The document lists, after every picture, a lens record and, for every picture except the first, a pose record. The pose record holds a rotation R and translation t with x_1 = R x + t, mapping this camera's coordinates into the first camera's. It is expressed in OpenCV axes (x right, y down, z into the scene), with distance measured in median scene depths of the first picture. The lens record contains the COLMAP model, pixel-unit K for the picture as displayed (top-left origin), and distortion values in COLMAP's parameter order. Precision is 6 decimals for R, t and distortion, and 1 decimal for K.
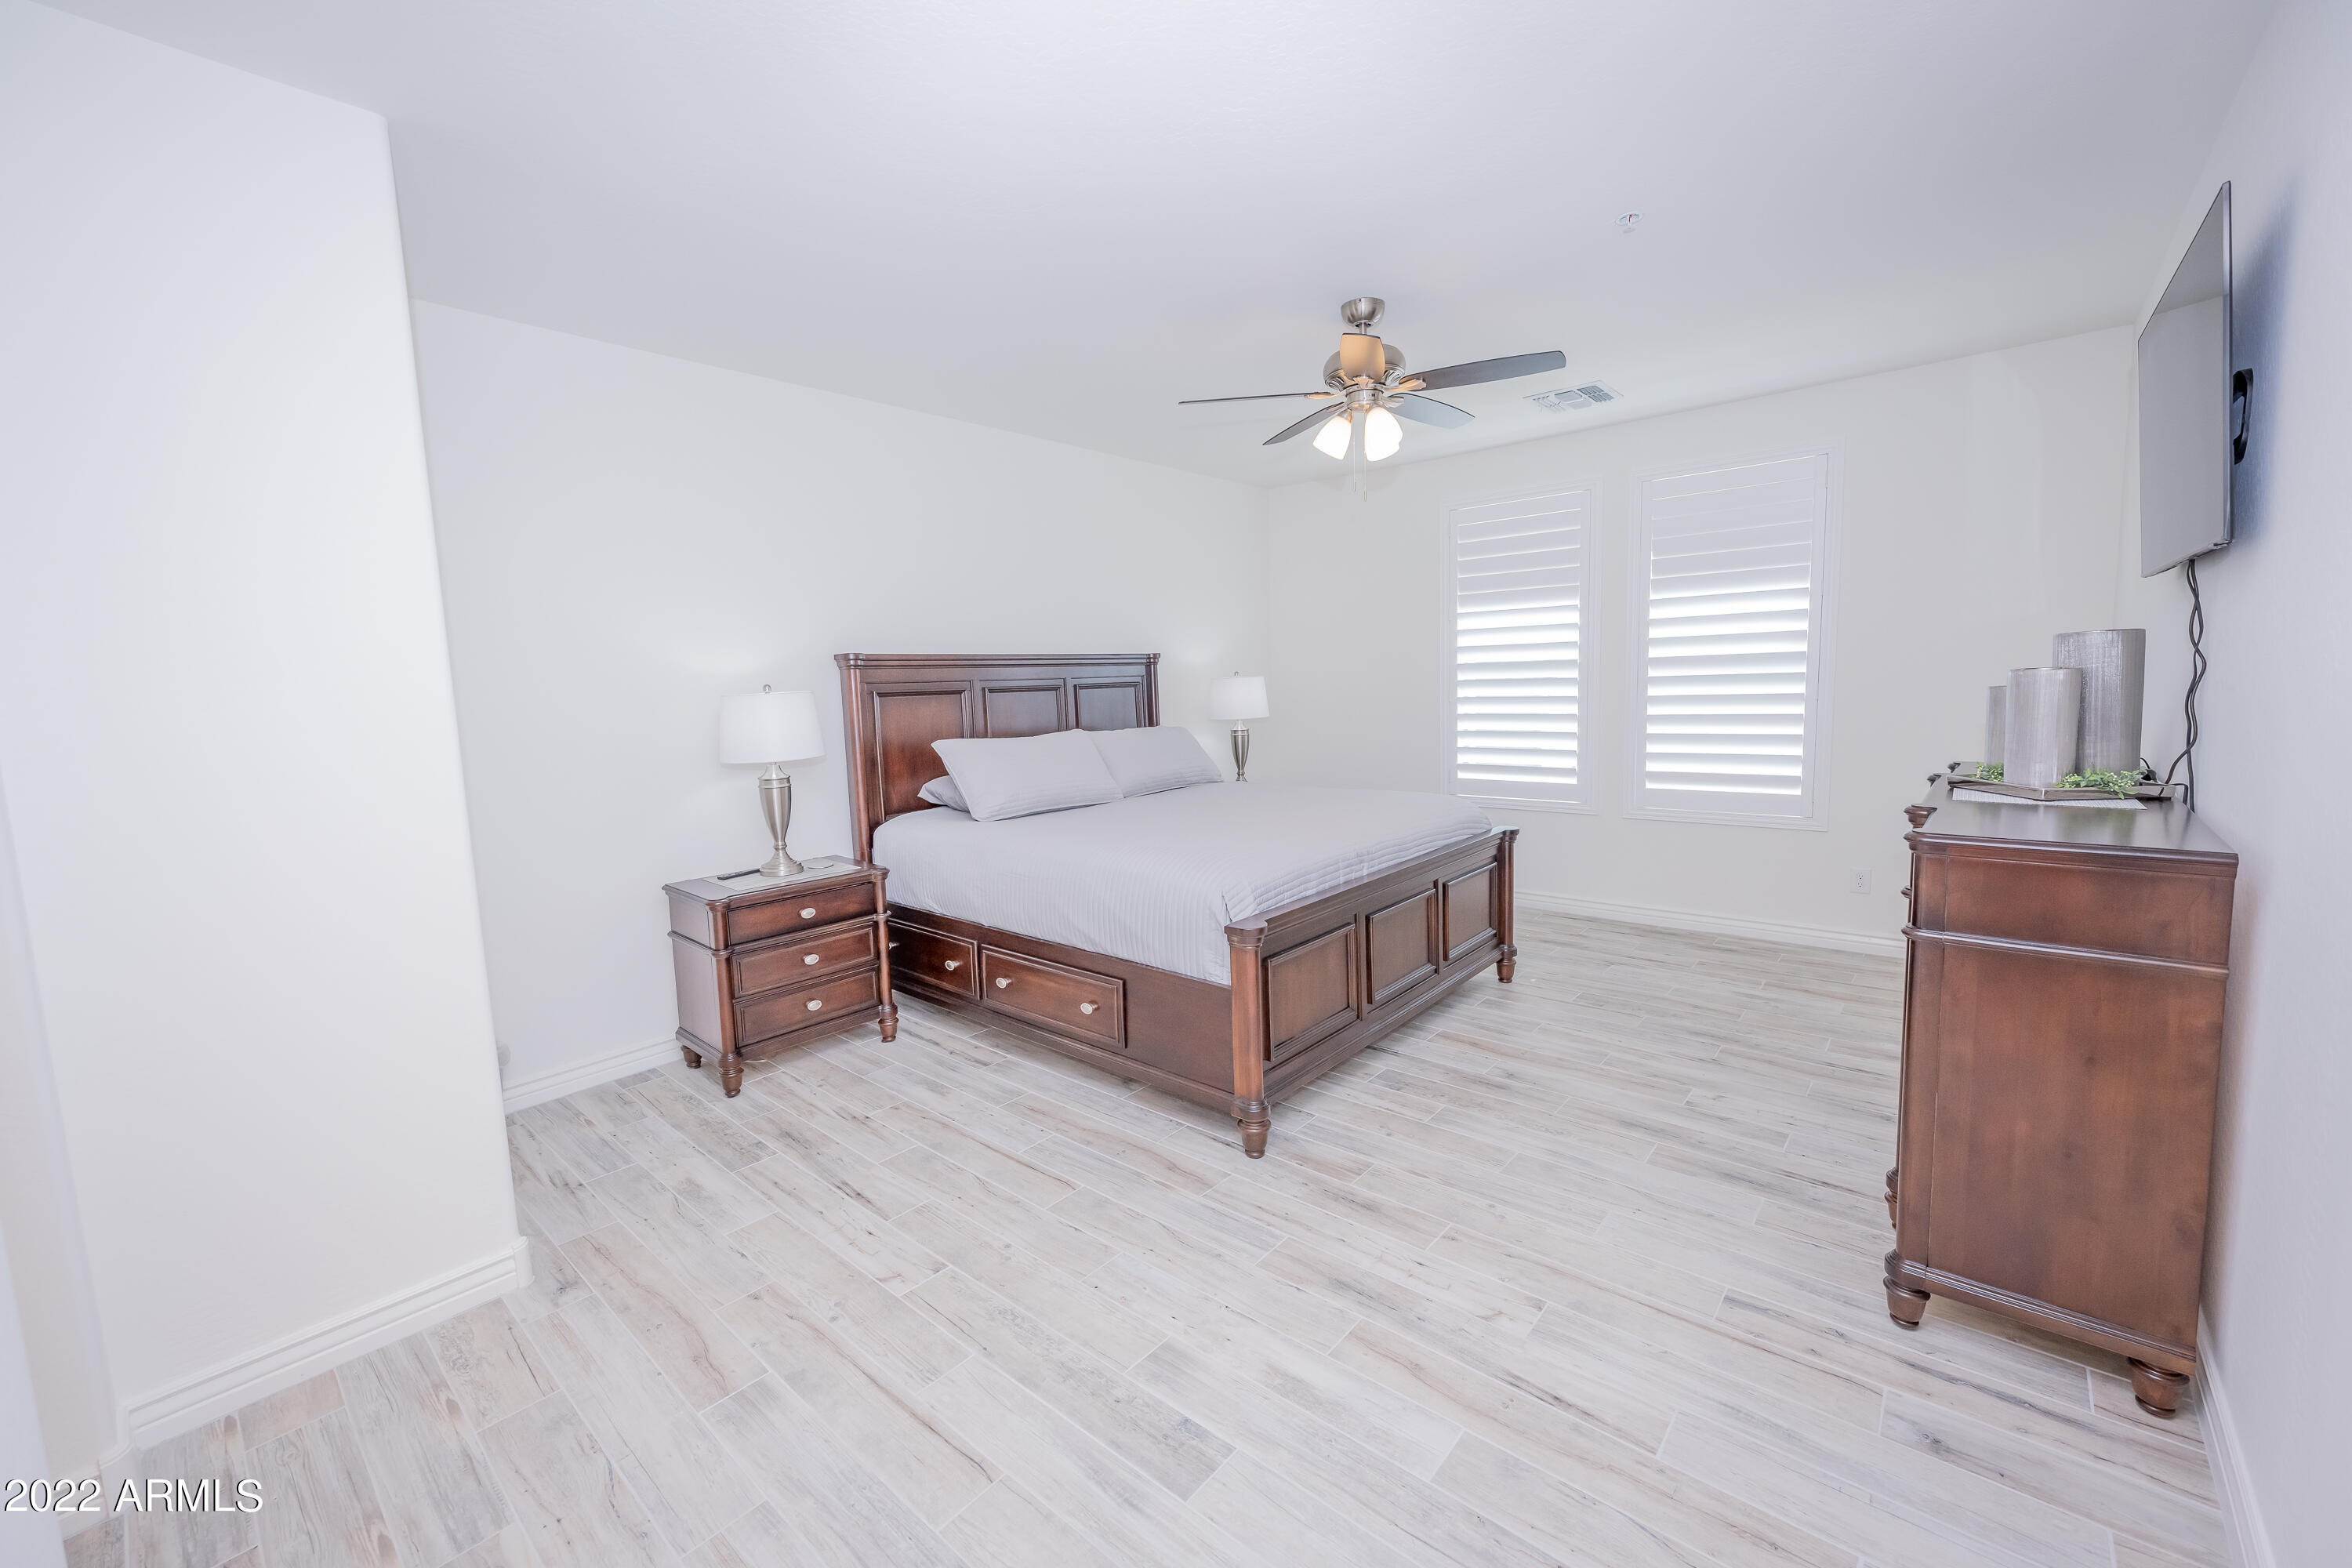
lens RADIAL K [[929.3, 0, 1172.9], [0, 929.3, 767.7], [0, 0, 1]] dist [-0.001048, 0.000250]
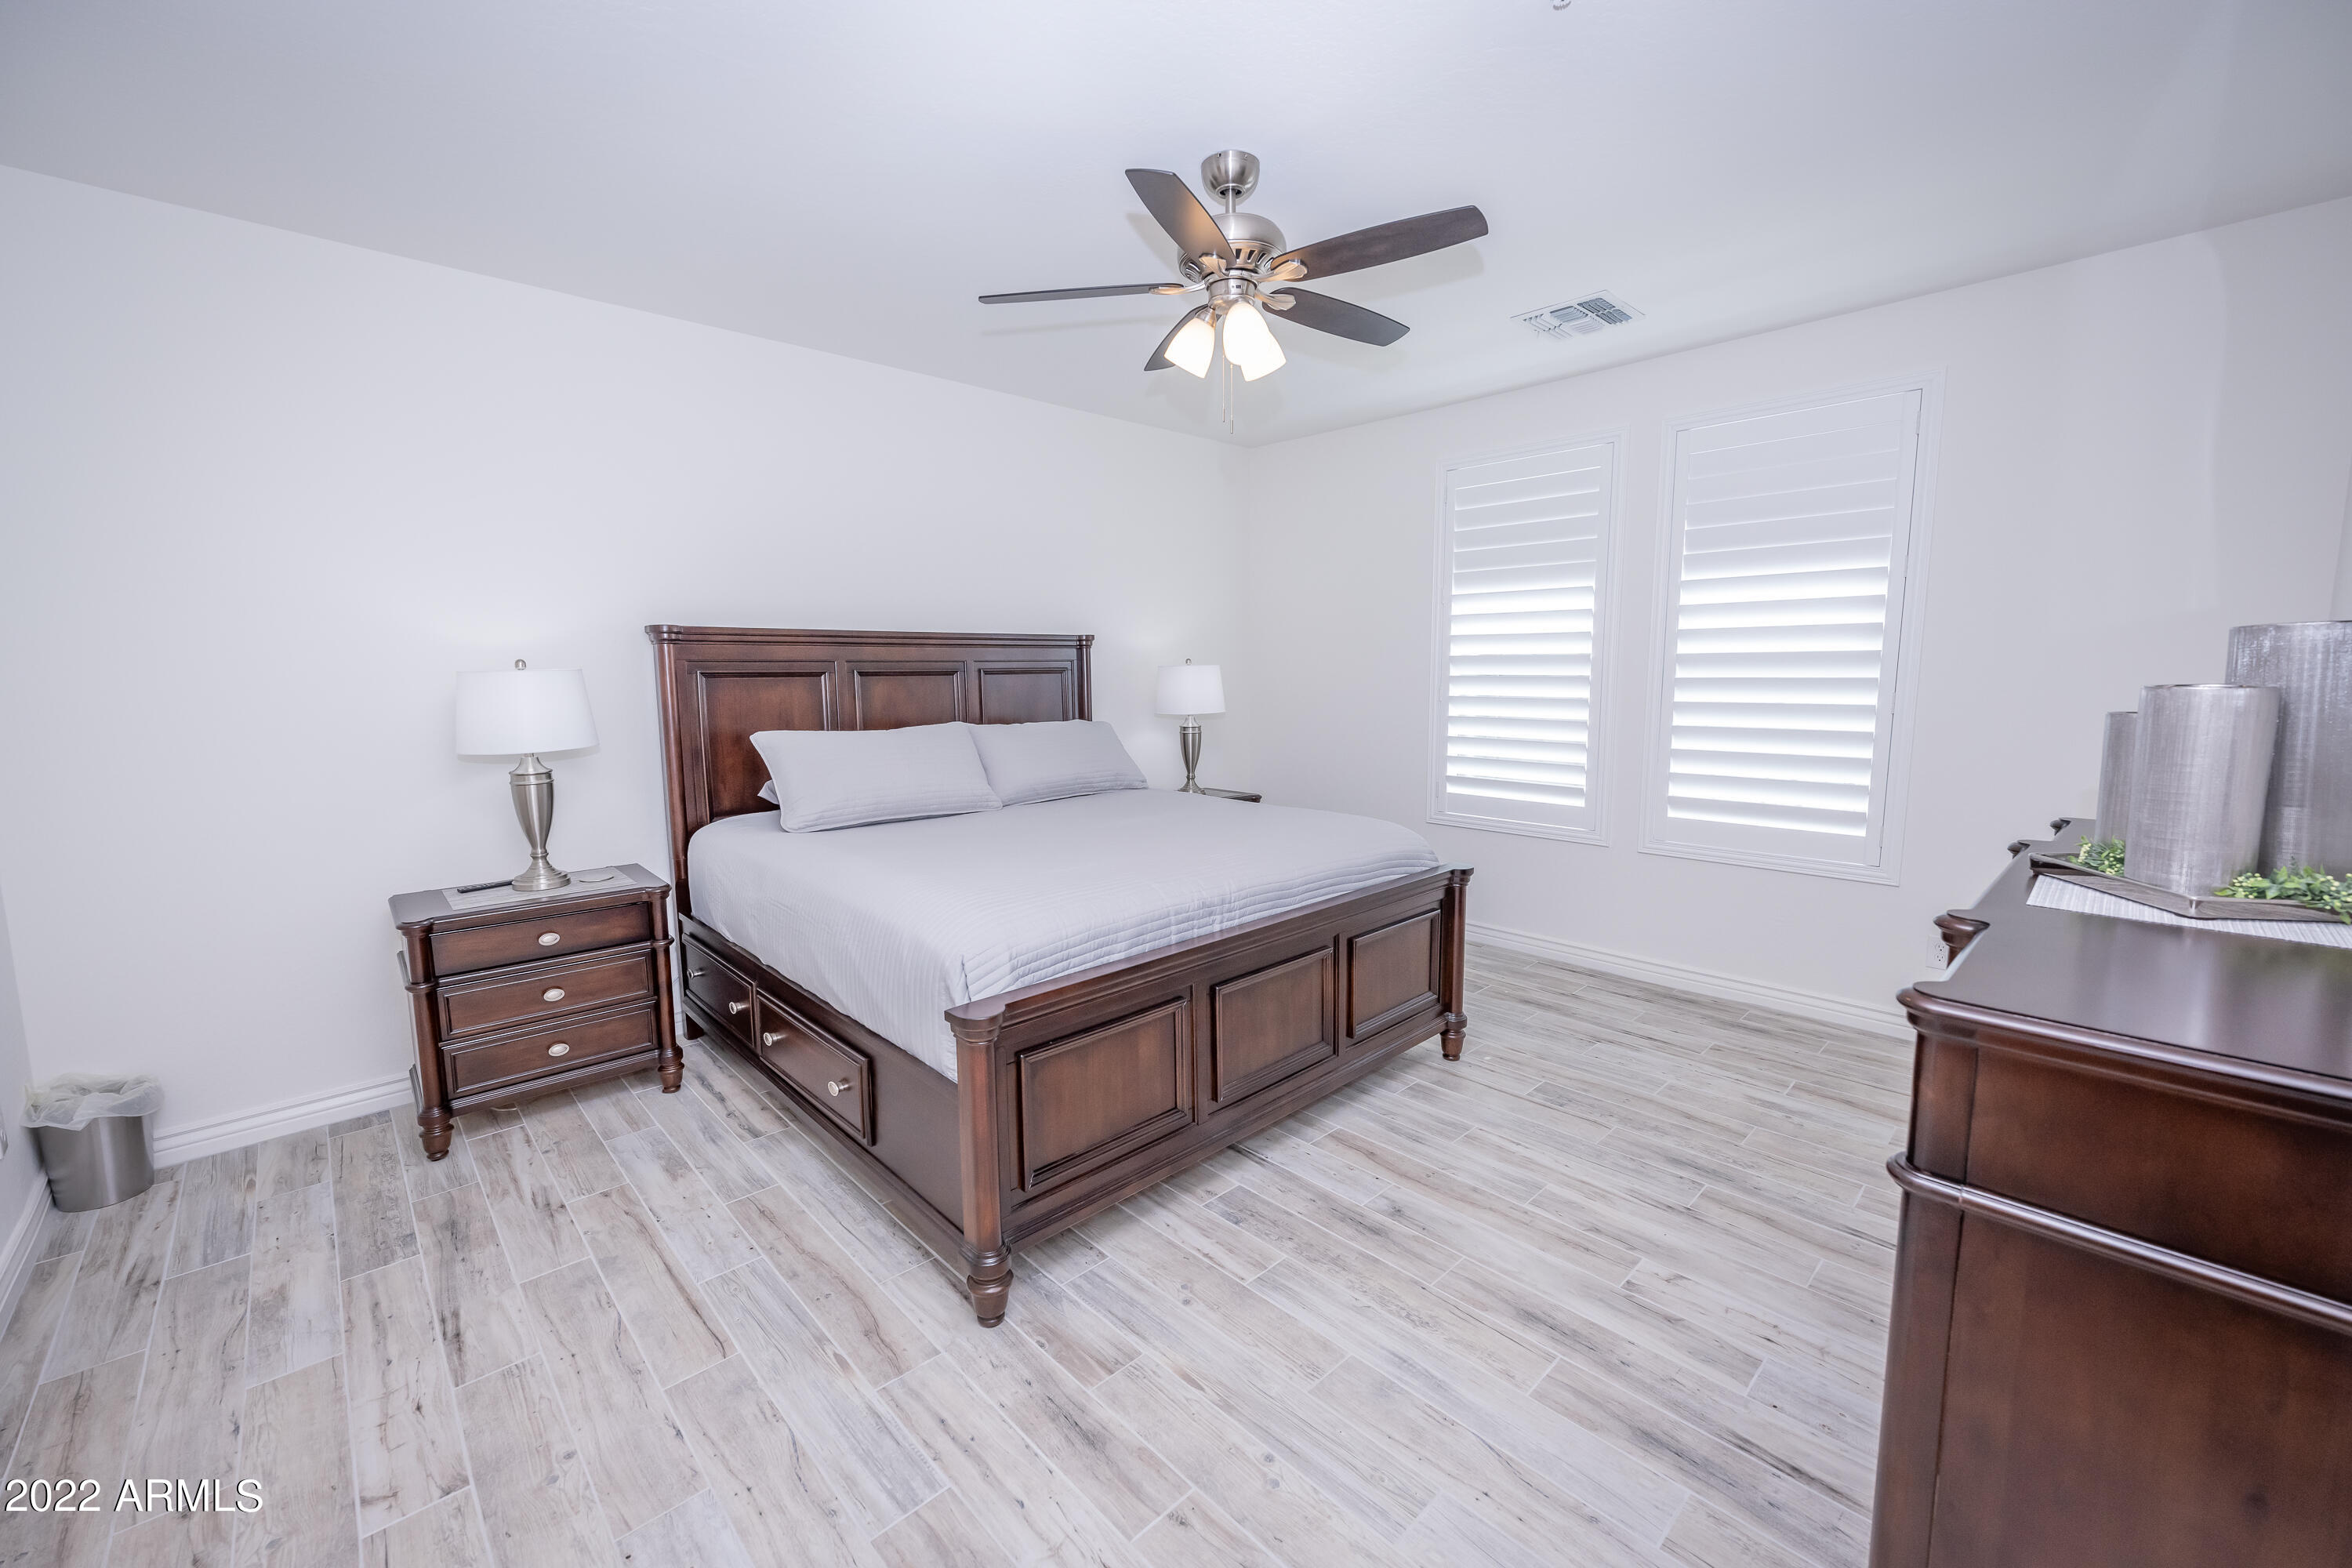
lens RADIAL K [[929.3, 0, 1175.7], [0, 929.3, 770.6], [0, 0, 1]] dist [-0.001048, 0.000250]
pose [[0.995241, 0.036511, -0.090346, 0.228330], [-0.034821, 0.999189, 0.020213, -0.028113], [0.091010, -0.016971, 0.995705, 0.236779]]
